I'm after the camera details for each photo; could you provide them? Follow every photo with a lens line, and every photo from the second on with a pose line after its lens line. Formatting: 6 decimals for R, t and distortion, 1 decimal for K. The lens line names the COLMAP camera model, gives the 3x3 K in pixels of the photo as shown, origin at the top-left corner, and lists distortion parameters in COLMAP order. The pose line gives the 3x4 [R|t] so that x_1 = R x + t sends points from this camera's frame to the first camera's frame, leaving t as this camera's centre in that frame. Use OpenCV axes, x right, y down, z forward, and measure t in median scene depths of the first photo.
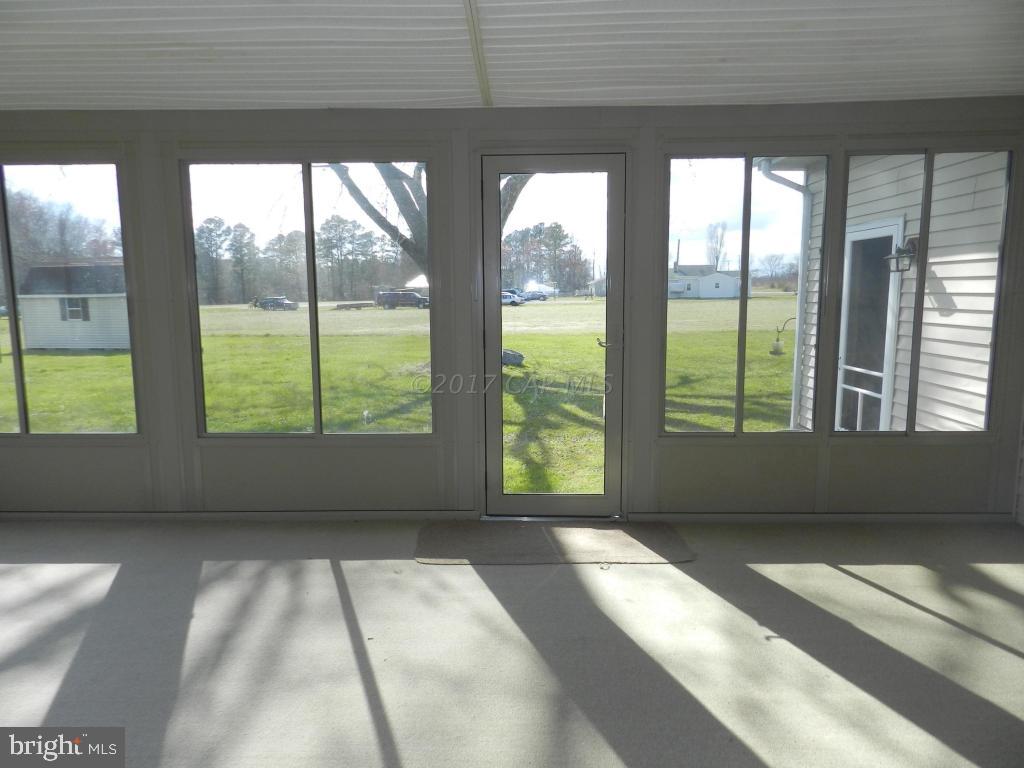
lens RADIAL K [[691.1, 0, 508.6], [0, 691.1, 383.8], [0, 0, 1]] dist [0.018158, -0.008806]
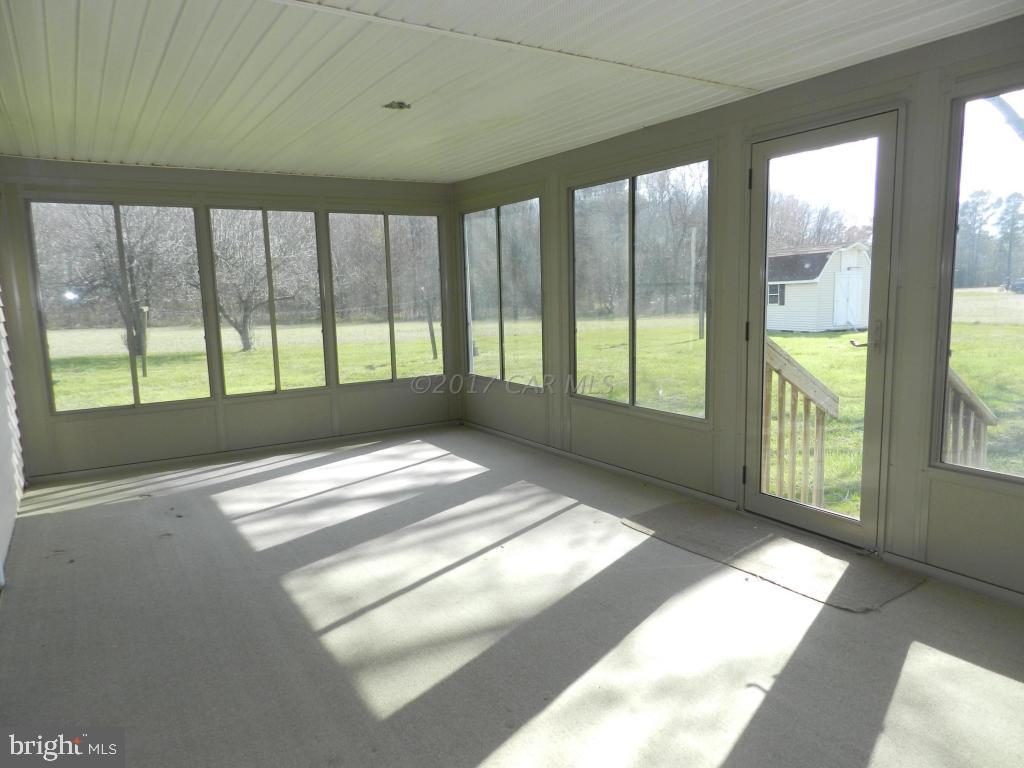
lens RADIAL K [[691.1, 0, 503.2], [0, 691.1, 384.8], [0, 0, 1]] dist [0.018158, -0.008806]
pose [[0.538749, 0.105909, -0.835783, 0.680658], [-0.085548, 0.993816, 0.070790, -0.032321], [0.838112, 0.033362, 0.544477, 0.192786]]
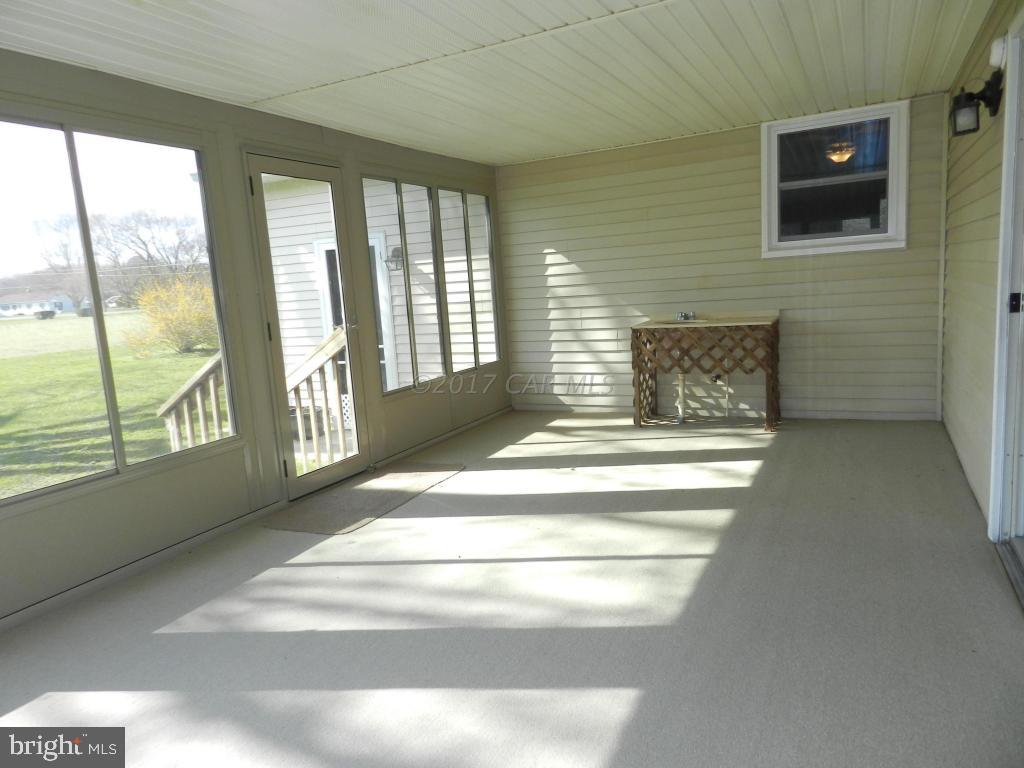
lens RADIAL K [[691.1, 0, 503.3], [0, 691.1, 384.1], [0, 0, 1]] dist [0.018158, -0.008806]
pose [[0.438651, -0.154373, 0.885299, -0.902924], [0.181986, 0.979983, 0.080713, -0.009557], [-0.880038, 0.125707, 0.457964, 0.256762]]
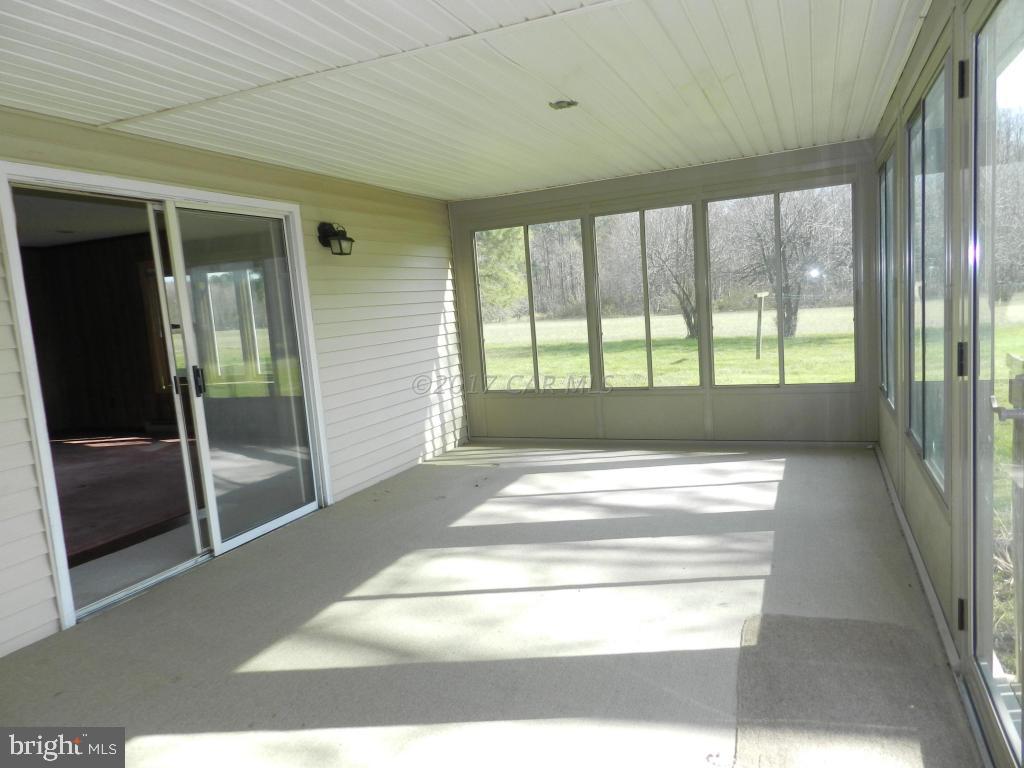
lens RADIAL K [[691.1, 0, 506.4], [0, 691.1, 386.2], [0, 0, 1]] dist [0.018158, -0.008806]
pose [[-0.388132, 0.143965, -0.910290, 0.675347], [-0.043262, 0.983789, 0.174035, -0.138656], [0.920588, 0.106930, -0.375612, 0.980794]]
